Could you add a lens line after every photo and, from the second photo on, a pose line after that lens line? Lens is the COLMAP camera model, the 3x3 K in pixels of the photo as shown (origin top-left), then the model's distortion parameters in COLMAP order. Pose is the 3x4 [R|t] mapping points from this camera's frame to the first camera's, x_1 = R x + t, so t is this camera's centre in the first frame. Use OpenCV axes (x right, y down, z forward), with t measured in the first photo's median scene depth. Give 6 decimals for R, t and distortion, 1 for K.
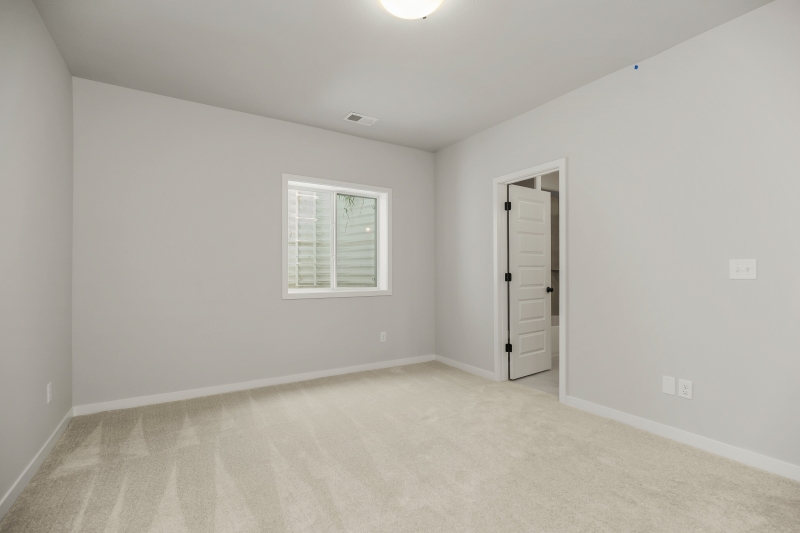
lens RADIAL K [[365.2, 0, 400.2], [0, 365.2, 264.9], [0, 0, 1]] dist [-0.006175, 0.000233]
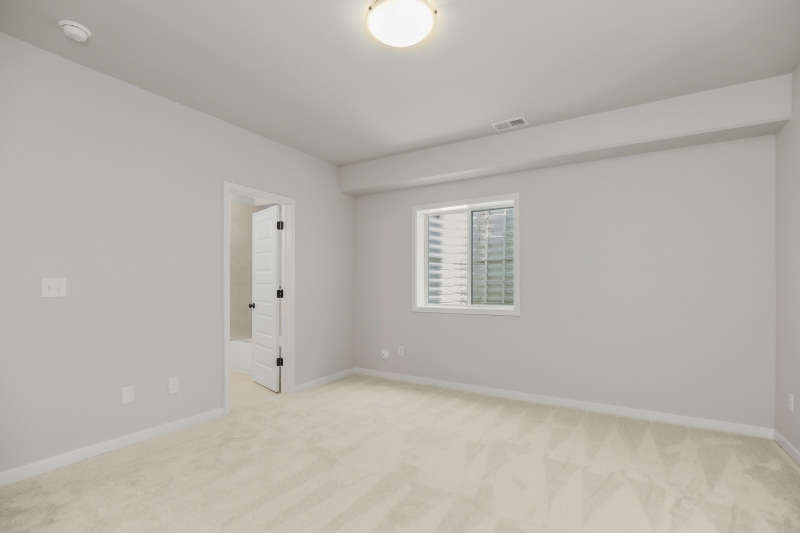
lens RADIAL K [[365.2, 0, 411.4], [0, 365.2, 289.4], [0, 0, 1]] dist [-0.006175, 0.000233]
pose [[0.484240, 0.002838, -0.874931, 0.586185], [0.014562, 0.999830, 0.011303, 0.004758], [0.874814, -0.018214, 0.484116, 0.336798]]
